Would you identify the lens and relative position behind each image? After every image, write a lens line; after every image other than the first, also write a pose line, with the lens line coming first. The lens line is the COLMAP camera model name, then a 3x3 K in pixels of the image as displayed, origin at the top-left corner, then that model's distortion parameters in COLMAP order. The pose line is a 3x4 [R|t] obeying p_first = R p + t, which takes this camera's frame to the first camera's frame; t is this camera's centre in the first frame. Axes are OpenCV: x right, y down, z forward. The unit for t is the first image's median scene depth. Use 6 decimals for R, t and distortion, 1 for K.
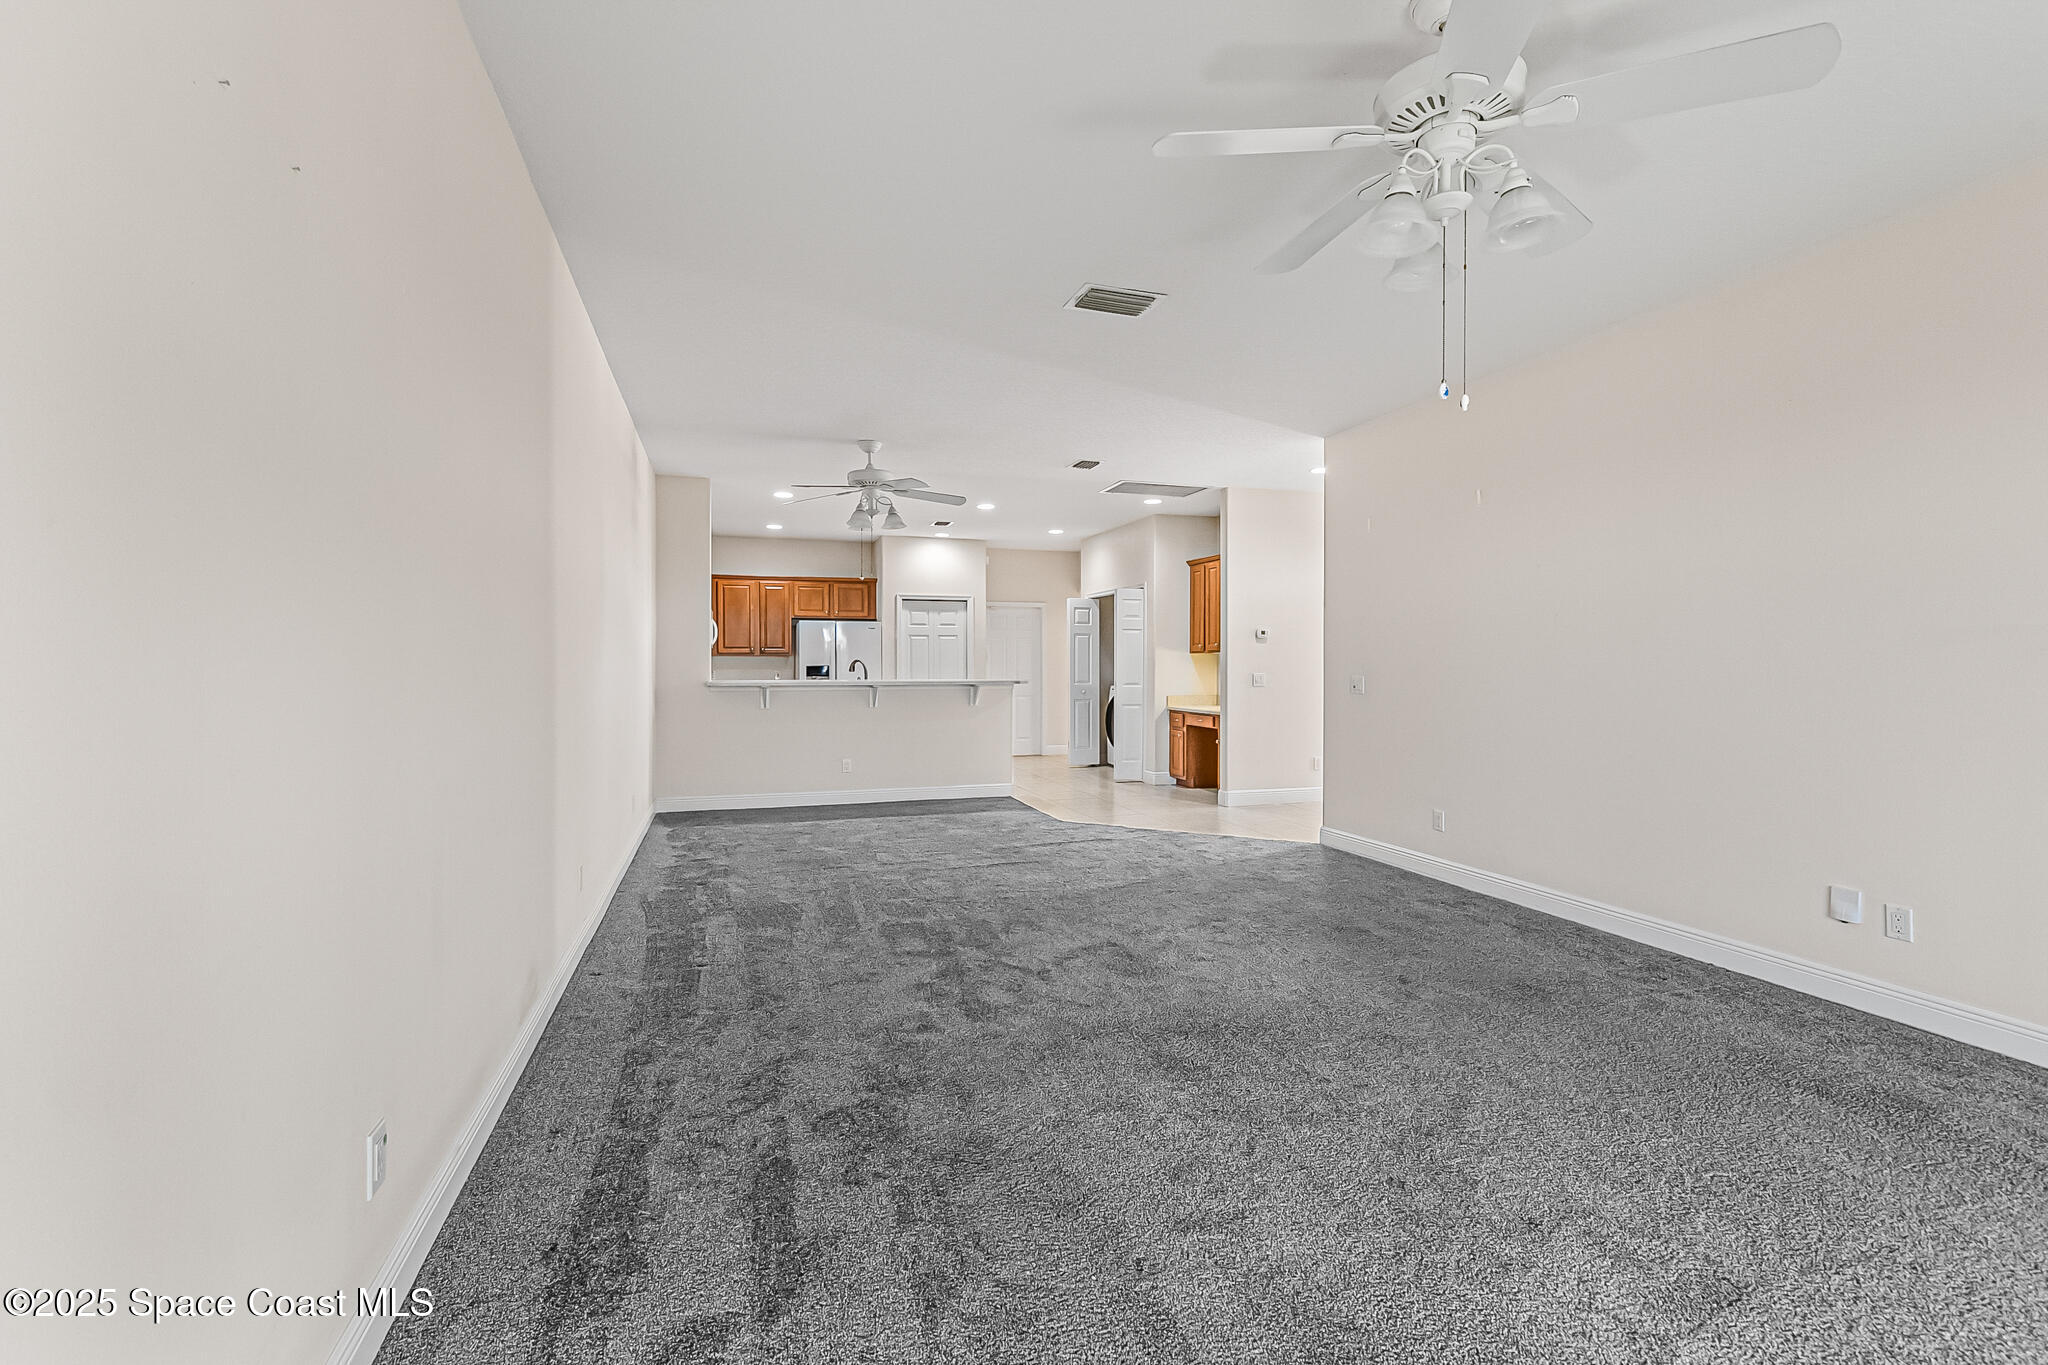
lens RADIAL K [[898.7, 0, 1027.5], [0, 898.7, 663.7], [0, 0, 1]] dist [-0.001478, -0.000479]
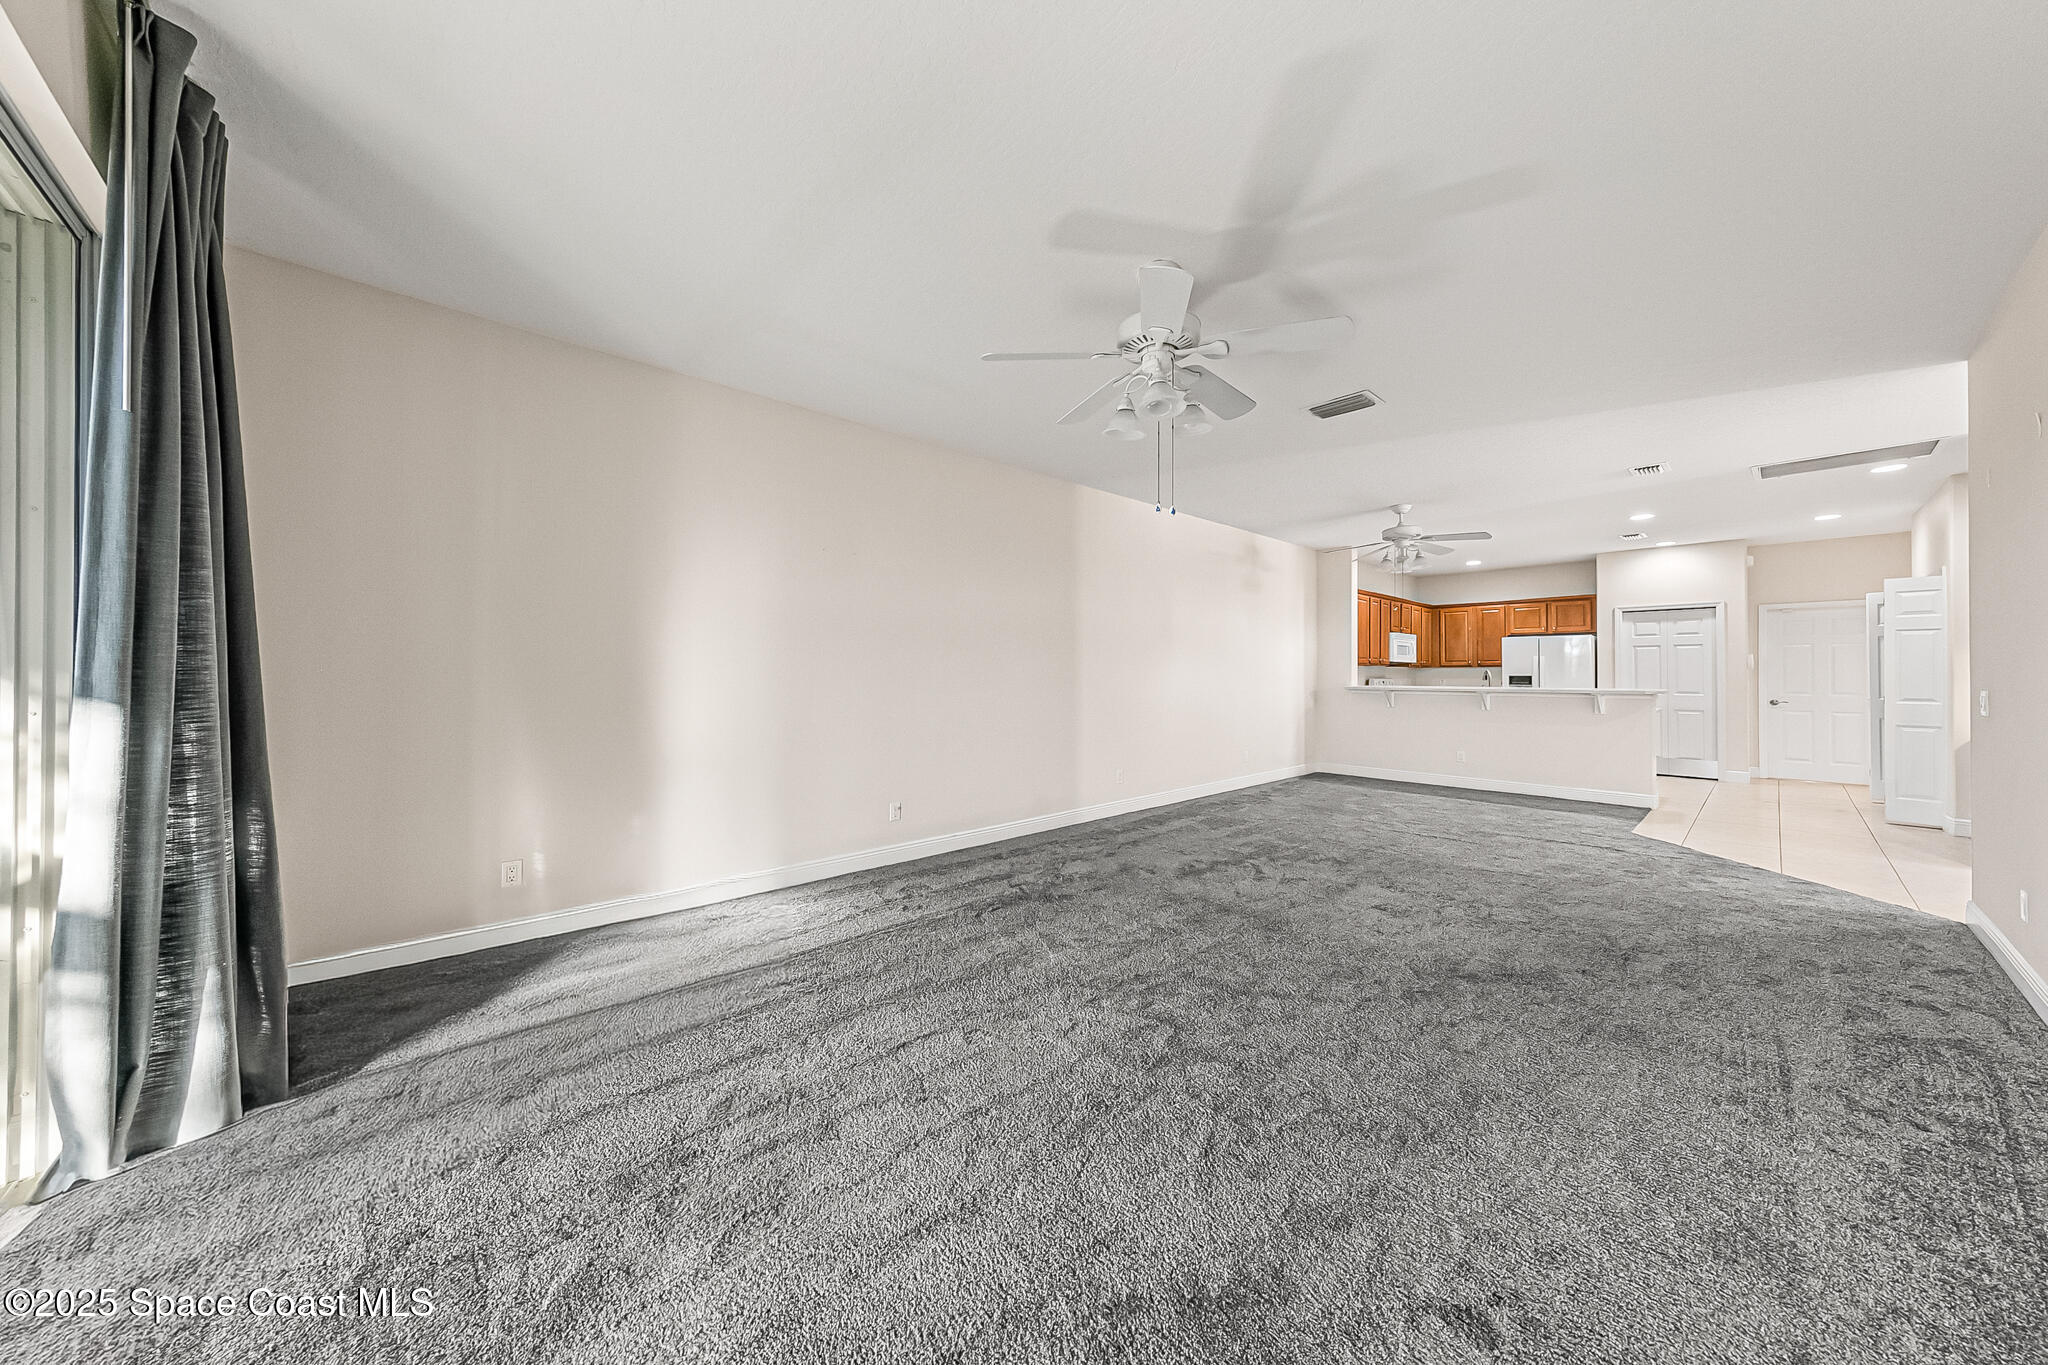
lens RADIAL K [[685.0, 0, 1030.3], [0, 685.0, 671.5], [0, 0, 1]] dist [0.000532, 0.000051]
pose [[0.413632, -0.002923, -0.910439, 0.877430], [0.000048, 0.999995, -0.003188, -0.000821], [0.910444, 0.001275, 0.413630, 0.154872]]
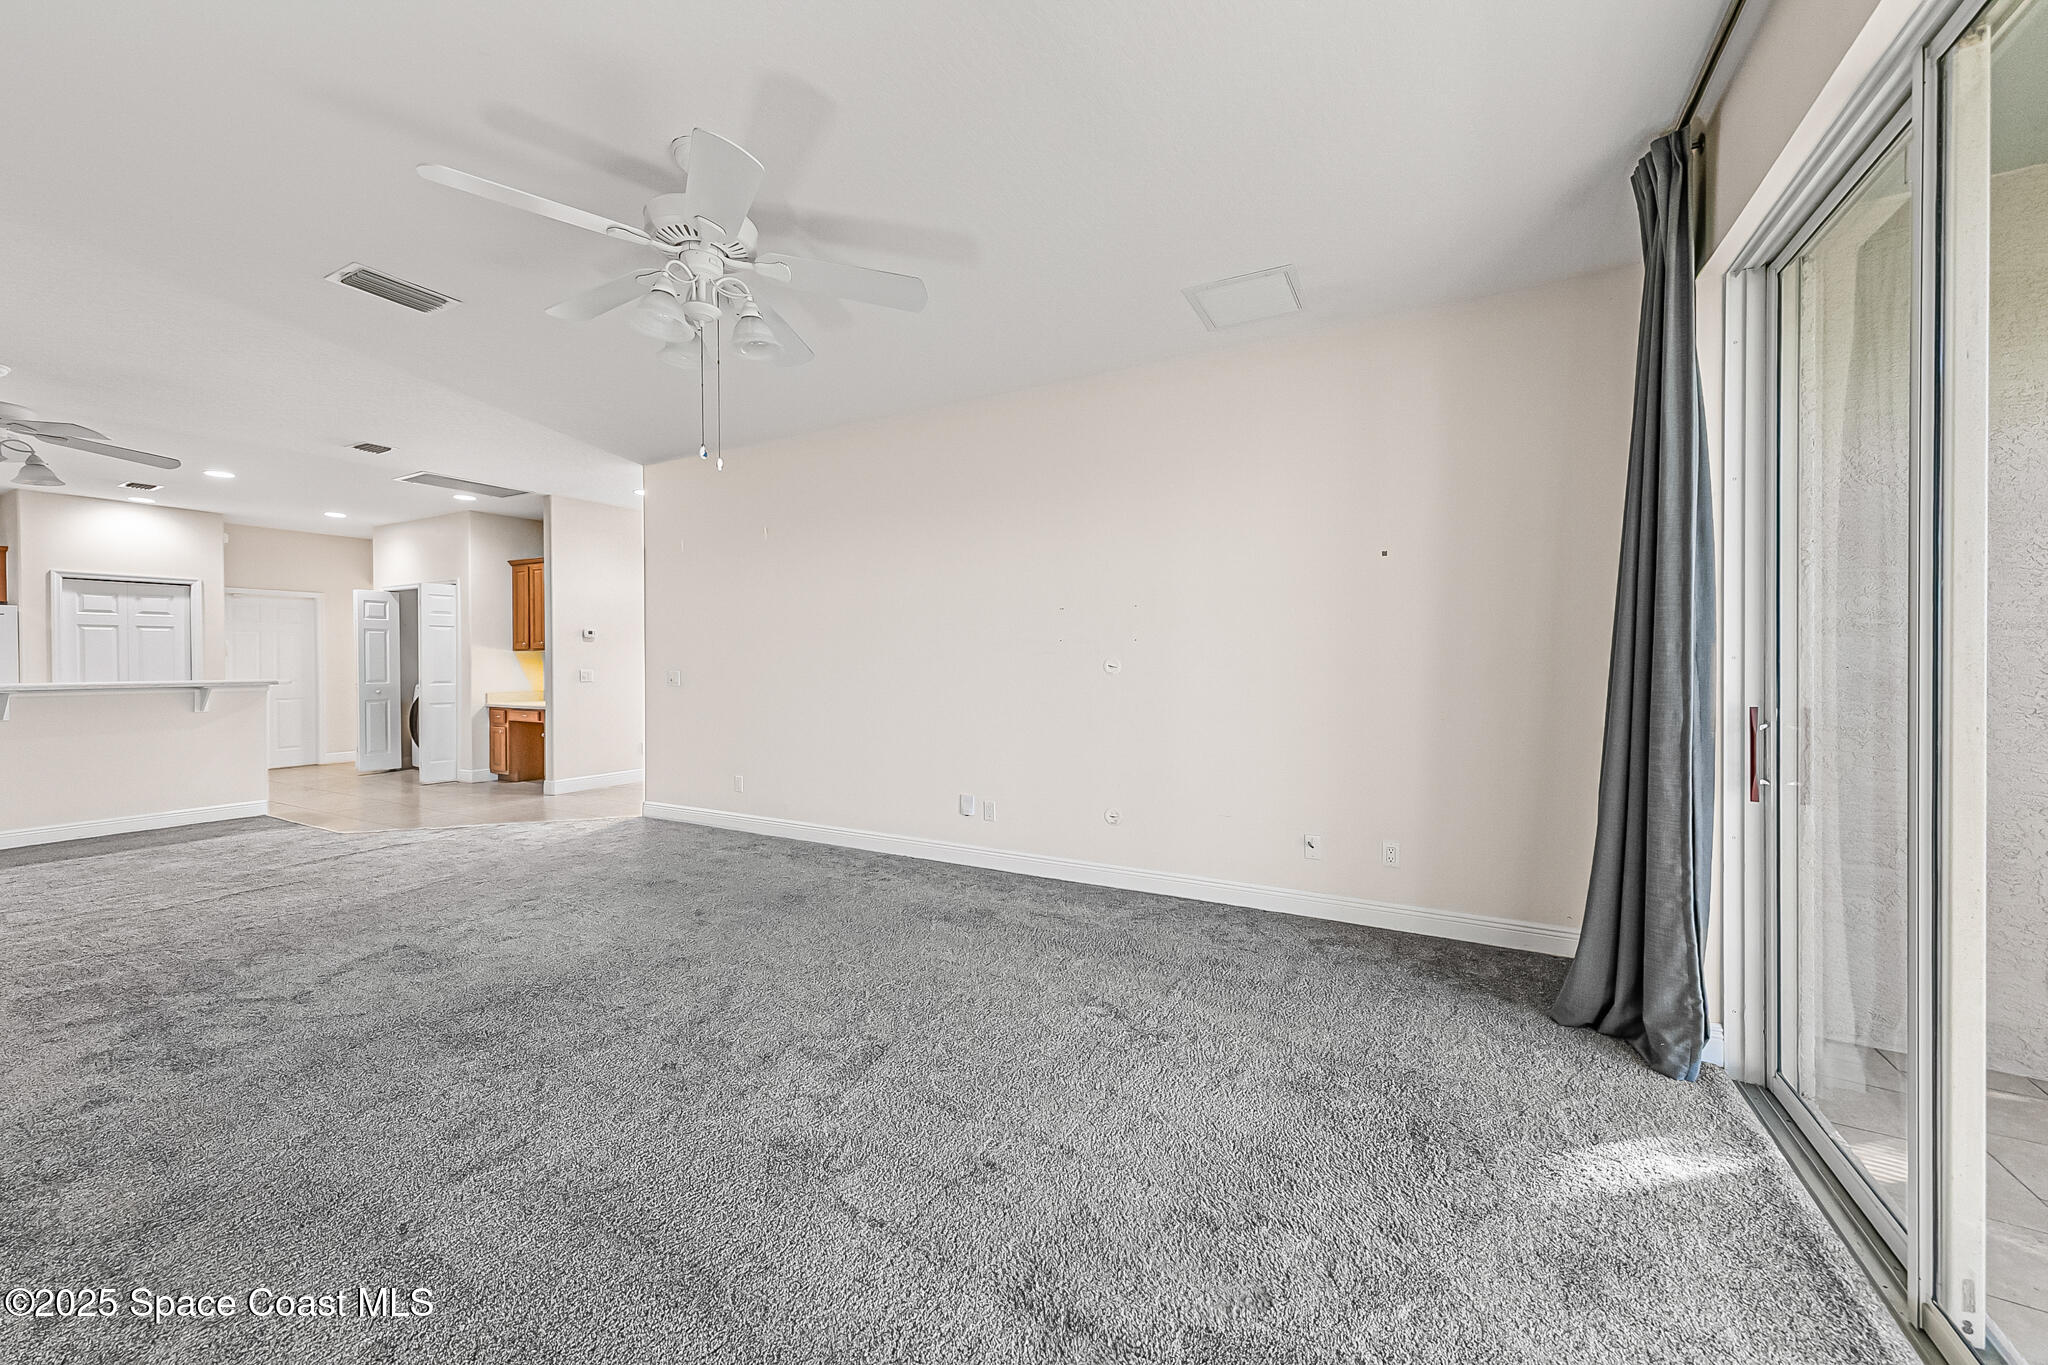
lens RADIAL K [[757.5, 0, 1029.0], [0, 757.5, 667.7], [0, 0, 1]] dist [0.000385, -0.000089]
pose [[0.723546, -0.010048, 0.690203, 0.024144], [0.003196, 0.999932, 0.011206, -0.000564], [-0.690269, -0.005902, 0.723529, -0.077851]]
